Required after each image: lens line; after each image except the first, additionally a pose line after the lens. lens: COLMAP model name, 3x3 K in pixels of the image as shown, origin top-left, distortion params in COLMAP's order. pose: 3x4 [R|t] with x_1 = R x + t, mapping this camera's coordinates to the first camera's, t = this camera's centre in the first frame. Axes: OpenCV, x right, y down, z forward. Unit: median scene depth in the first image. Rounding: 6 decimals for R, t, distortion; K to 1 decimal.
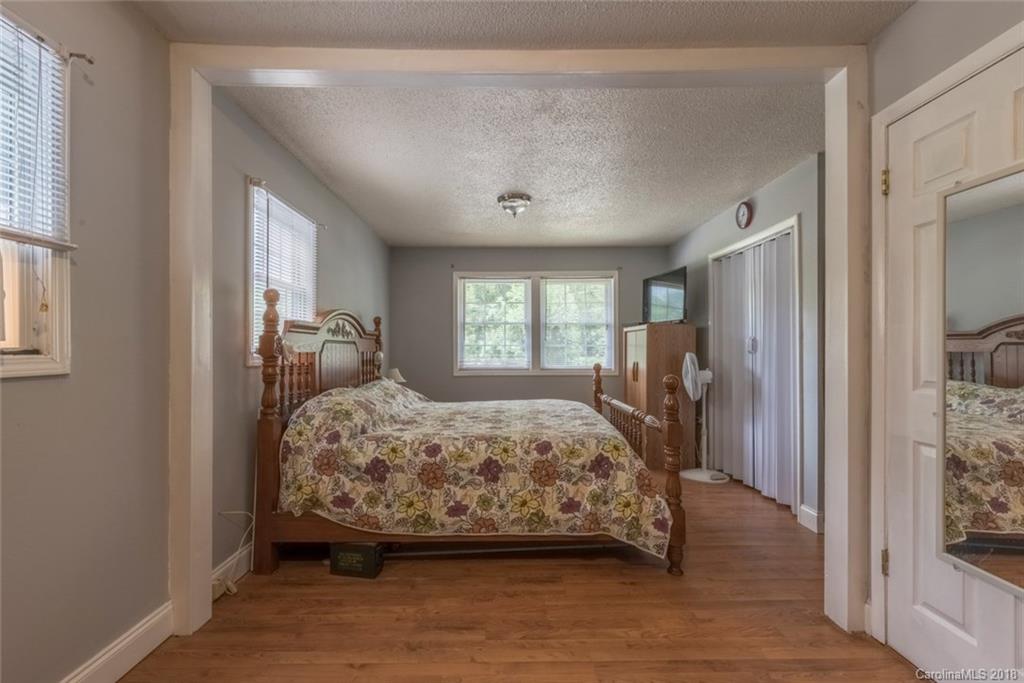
lens RADIAL K [[441.3, 0, 514.4], [0, 441.3, 346.5], [0, 0, 1]] dist [-0.000152, -0.000350]
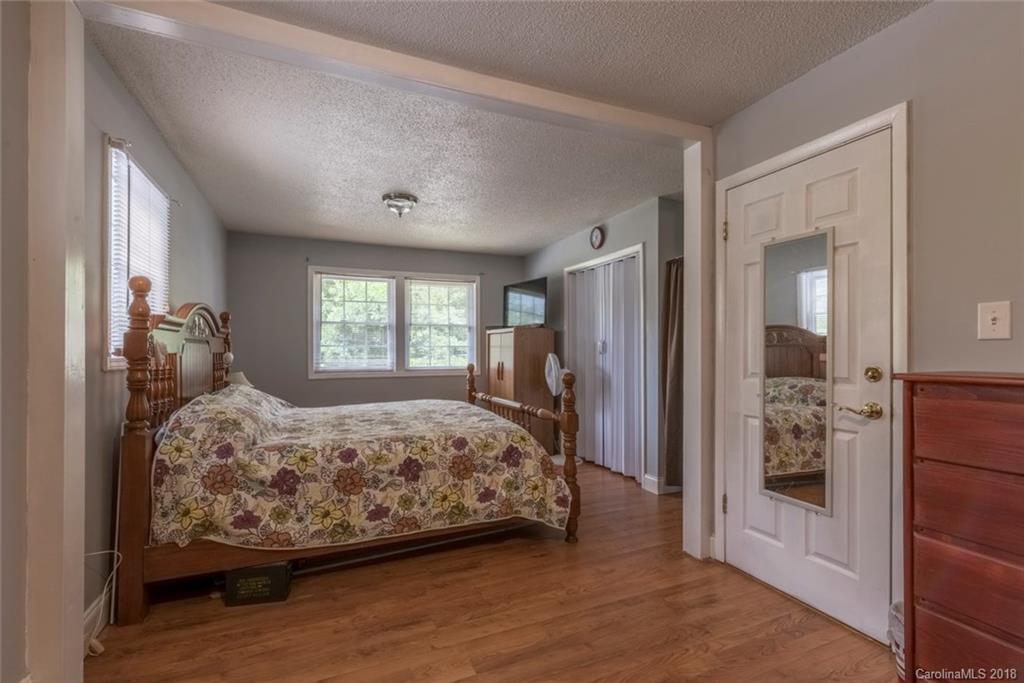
lens RADIAL K [[441.3, 0, 515.4], [0, 441.3, 347.7], [0, 0, 1]] dist [-0.000152, -0.000350]
pose [[0.925007, 0.003898, 0.379931, -0.212128], [-0.004081, 0.999992, -0.000324, -0.000141], [-0.379929, -0.001251, 0.925015, -0.026006]]
